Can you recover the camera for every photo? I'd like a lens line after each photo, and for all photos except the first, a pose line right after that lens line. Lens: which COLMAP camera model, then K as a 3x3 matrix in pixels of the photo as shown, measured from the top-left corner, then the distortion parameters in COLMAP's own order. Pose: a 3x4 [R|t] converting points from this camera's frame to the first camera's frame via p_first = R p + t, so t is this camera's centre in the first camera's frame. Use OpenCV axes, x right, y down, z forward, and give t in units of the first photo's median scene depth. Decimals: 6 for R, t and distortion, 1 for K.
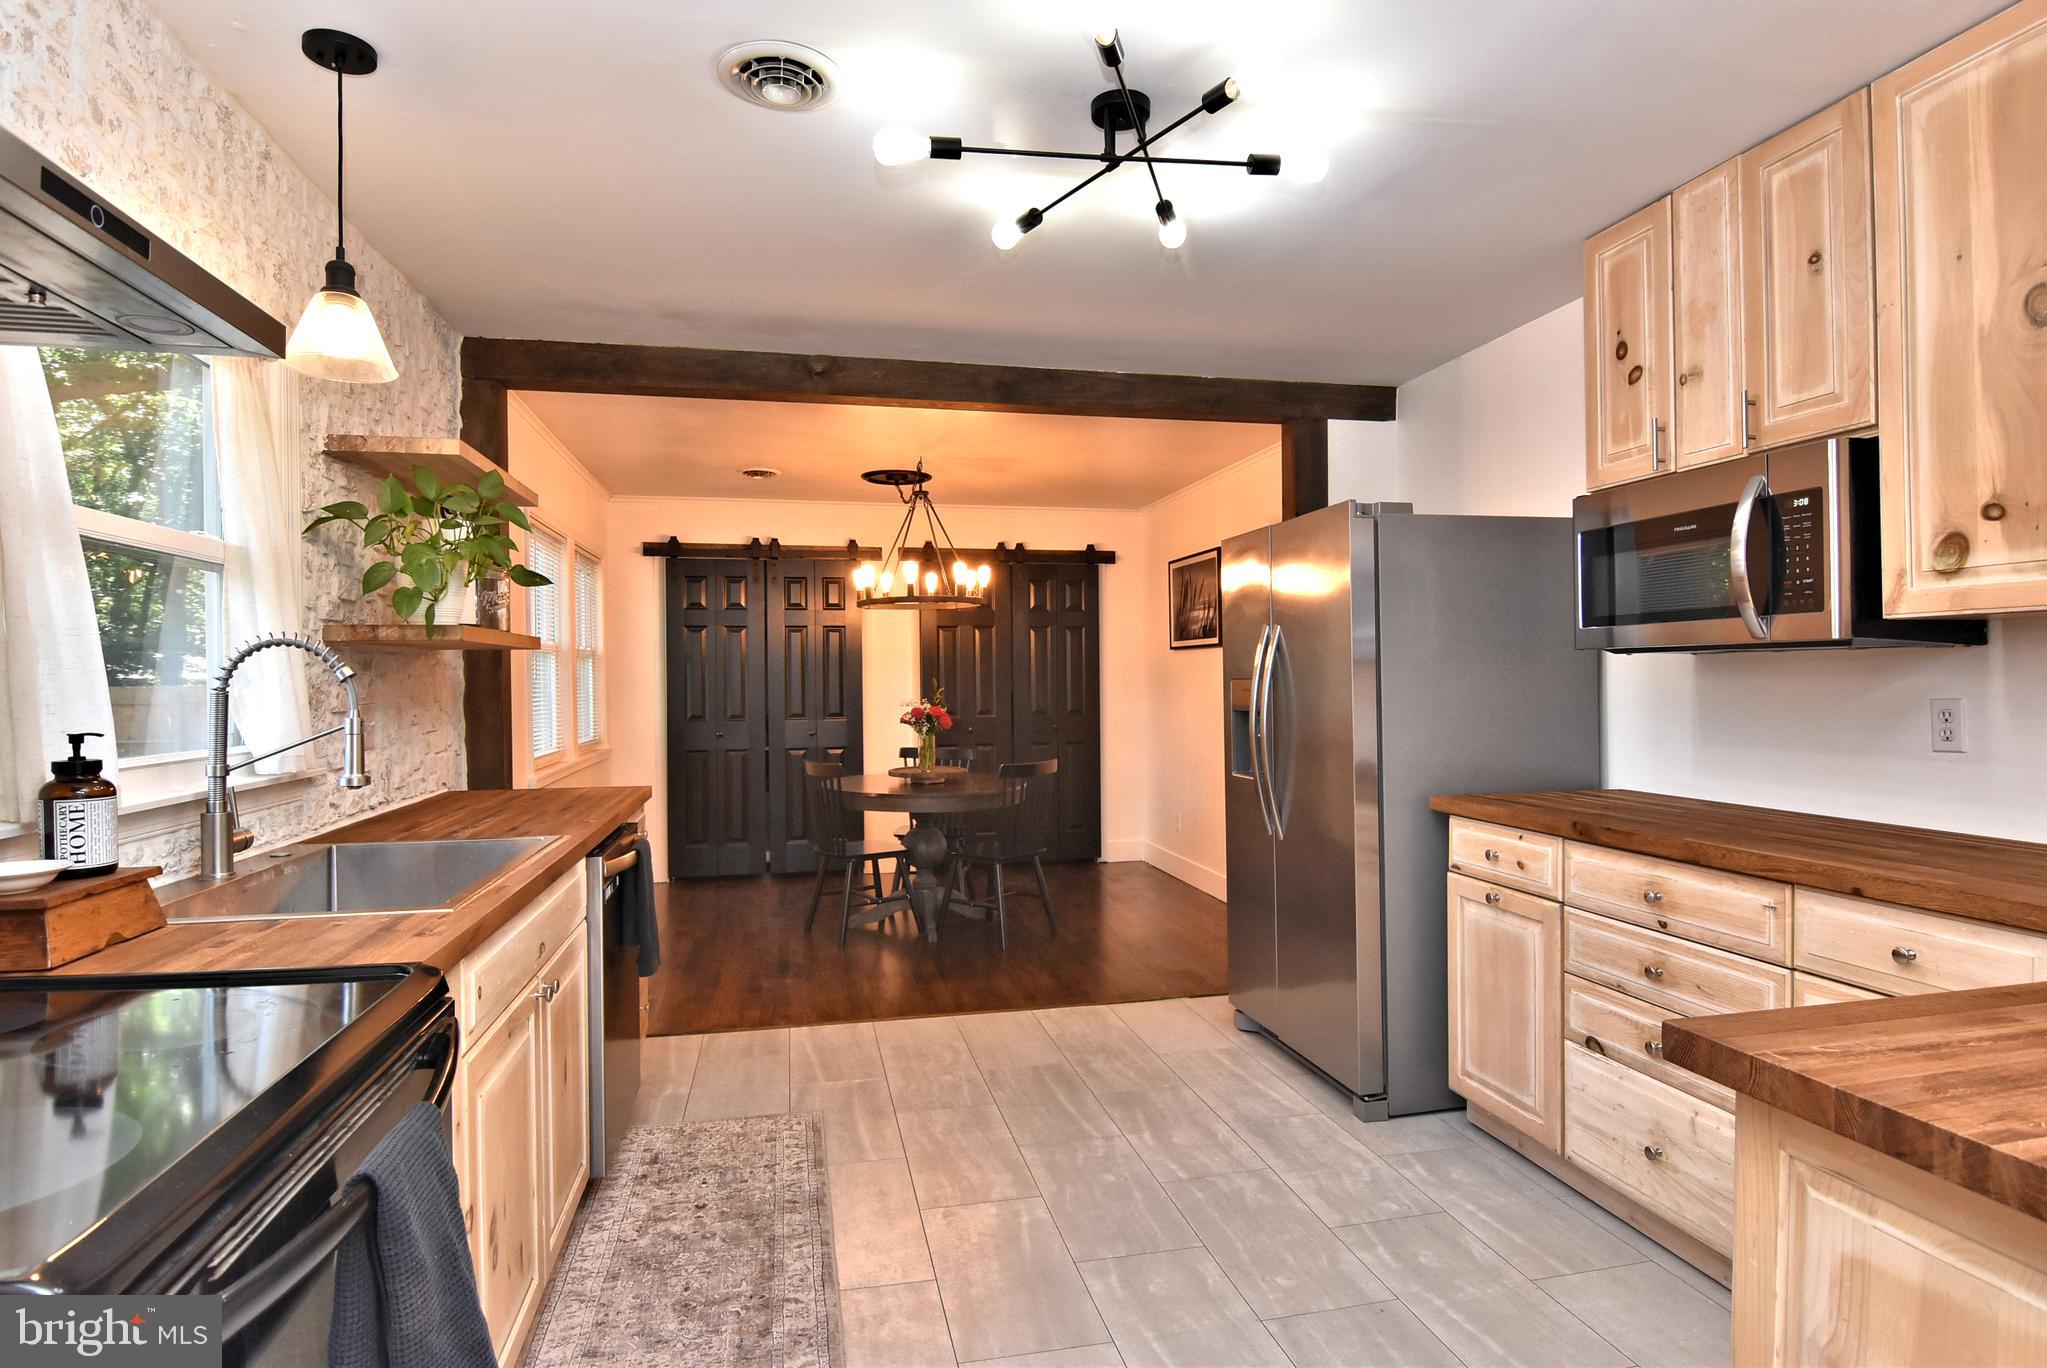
lens RADIAL K [[1085.6, 0, 1031.2], [0, 1085.6, 685.8], [0, 0, 1]] dist [0.004035, -0.020994]
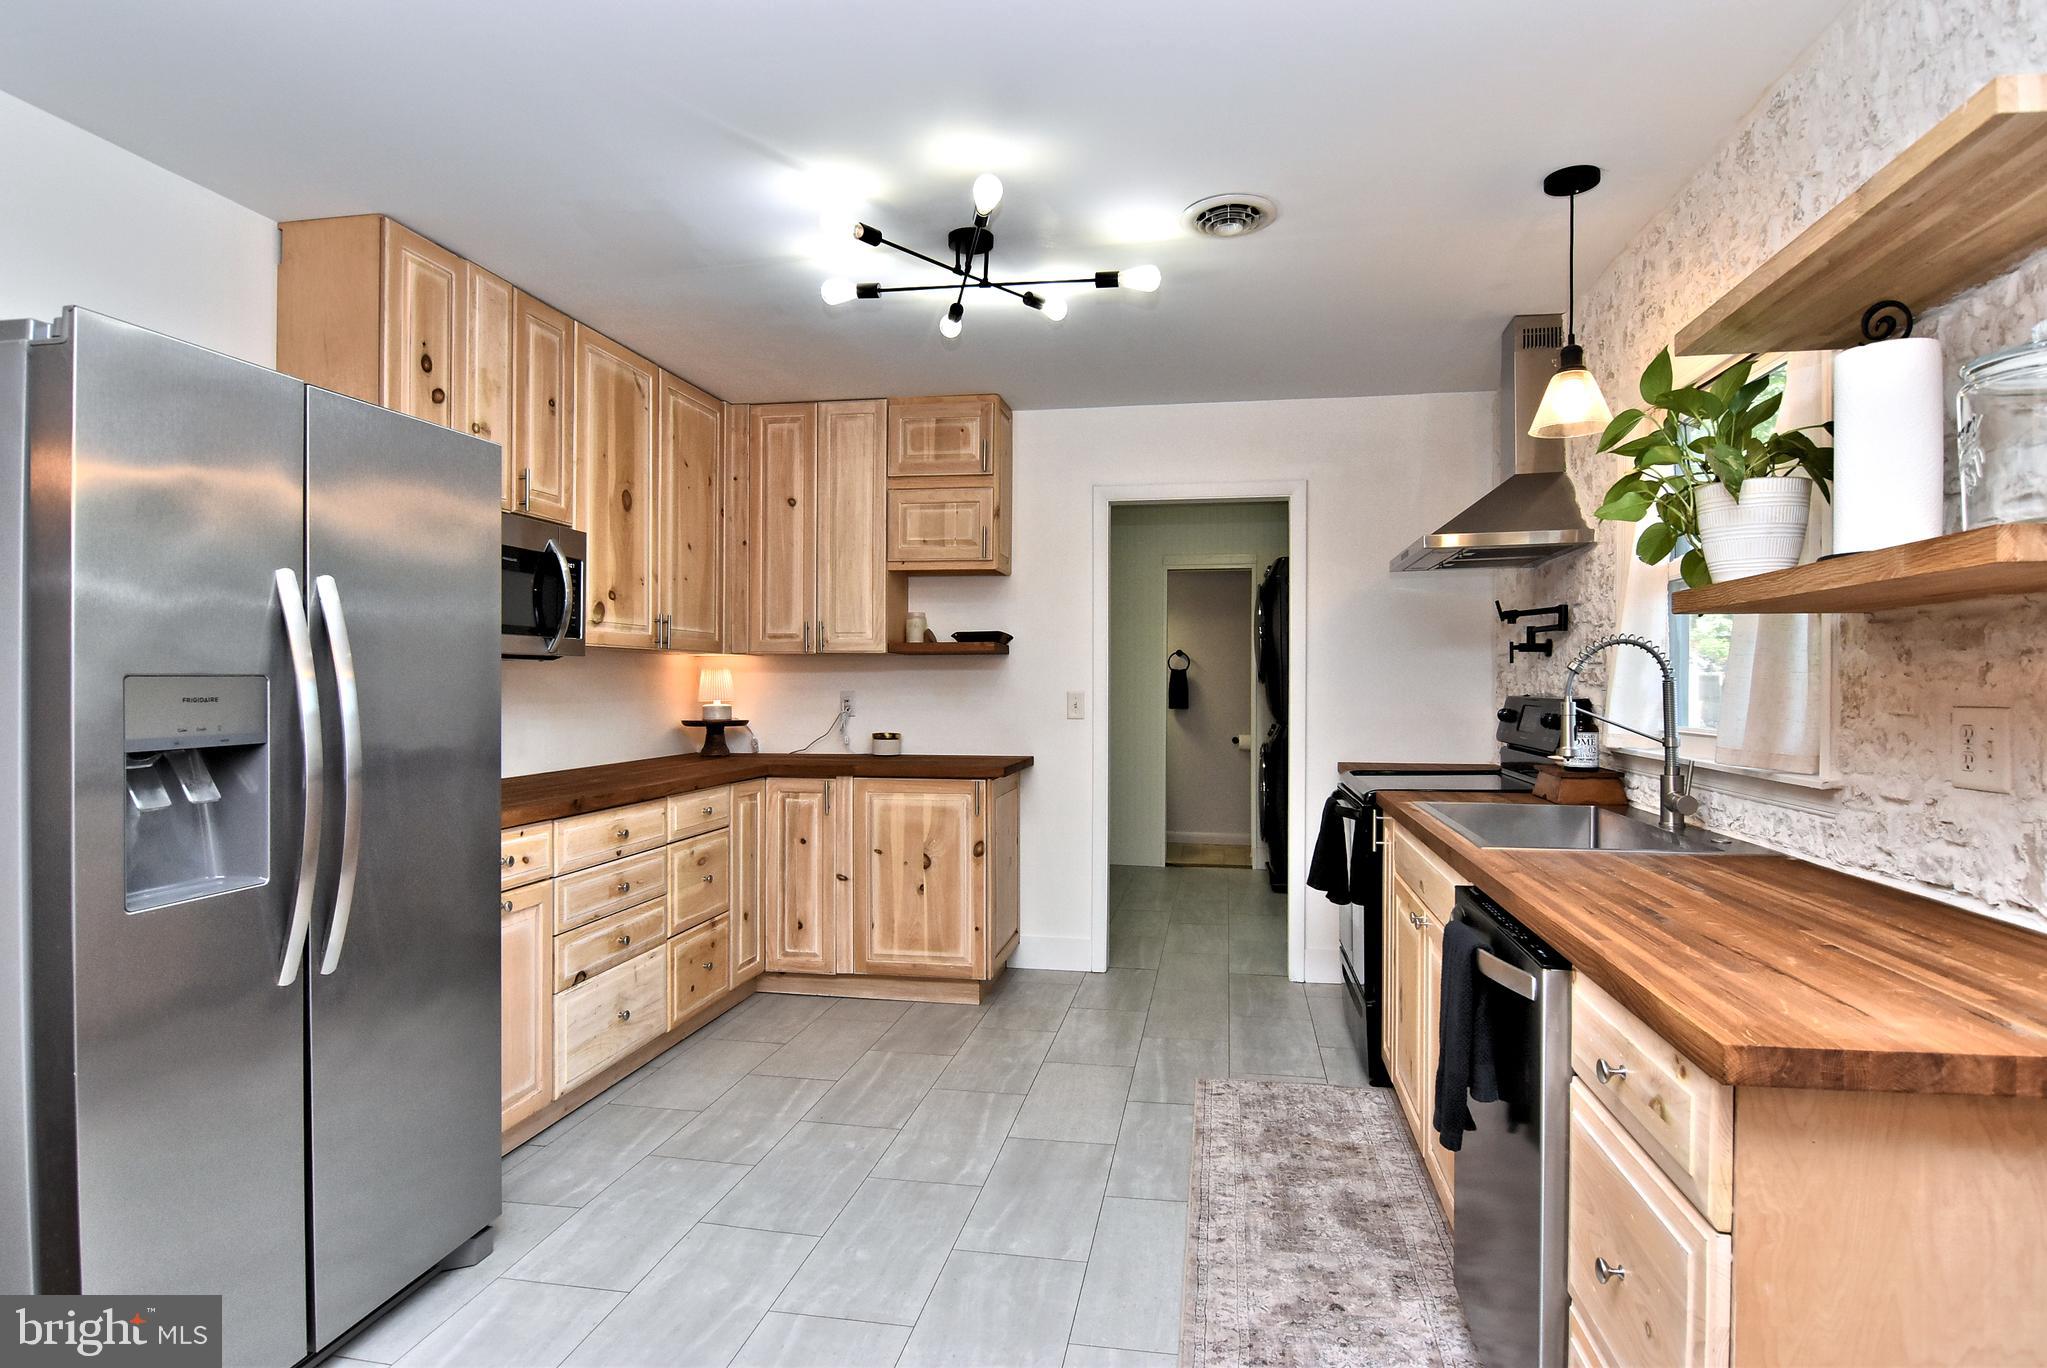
lens RADIAL K [[1085.6, 0, 1031.2], [0, 1085.6, 685.8], [0, 0, 1]] dist [0.004035, -0.020994]
pose [[-0.921505, 0.006096, 0.388318, -0.204824], [0.008938, 0.999945, 0.005513, -0.001028], [-0.388263, 0.008551, -0.921509, 0.914999]]
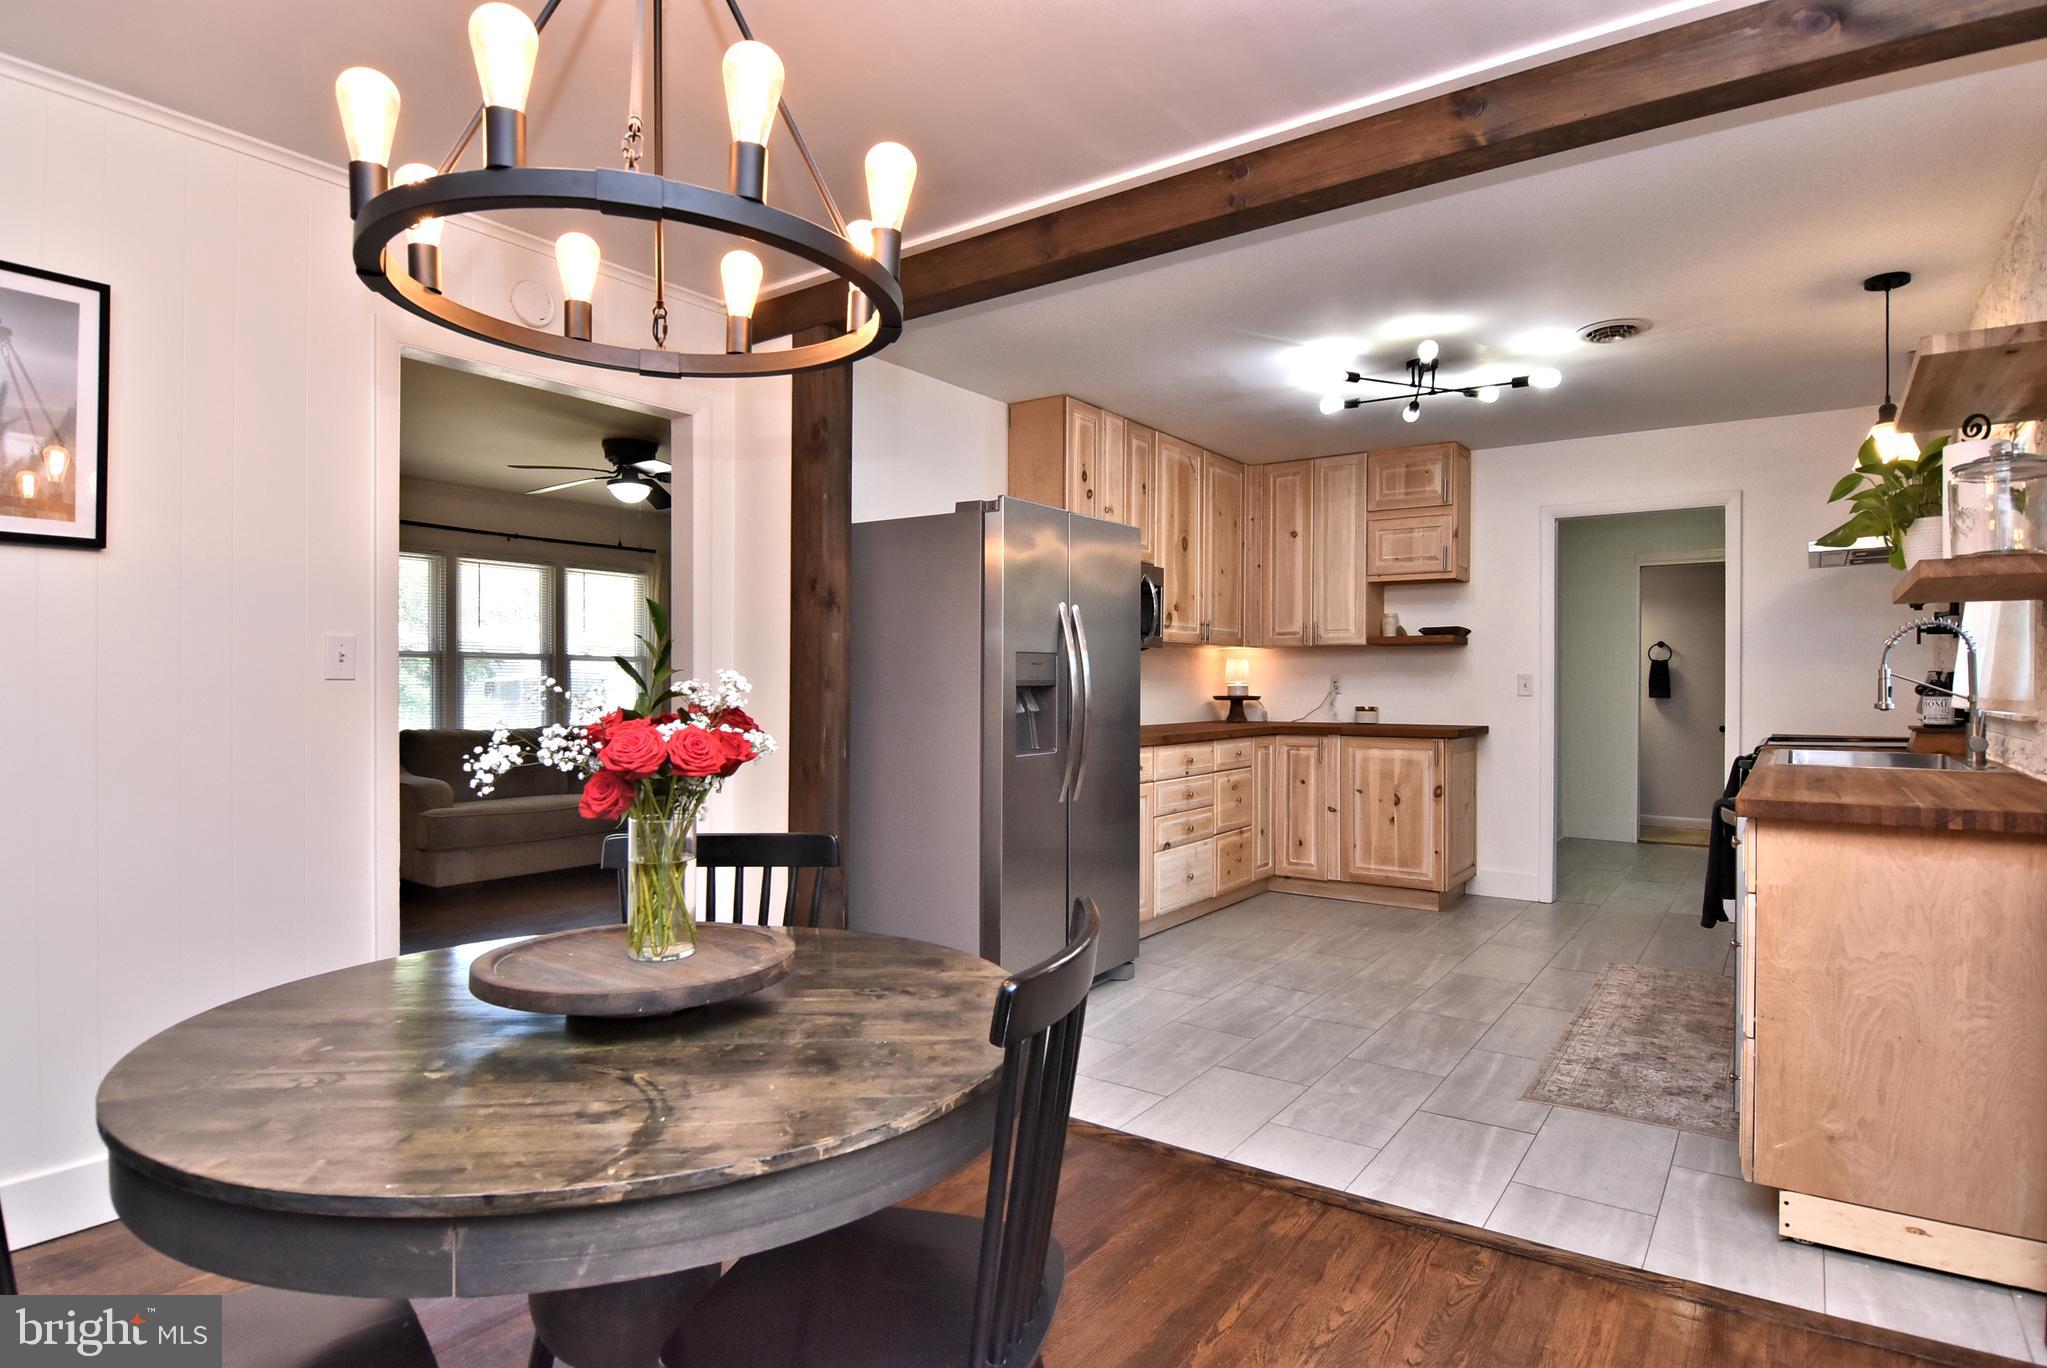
lens RADIAL K [[1085.6, 0, 1031.2], [0, 1085.6, 685.8], [0, 0, 1]] dist [0.004035, -0.020994]
pose [[-0.669561, 0.005504, 0.742736, -0.375010], [0.008398, 0.999965, 0.000161, 0.016691], [-0.742709, 0.006345, -0.669584, 1.189573]]
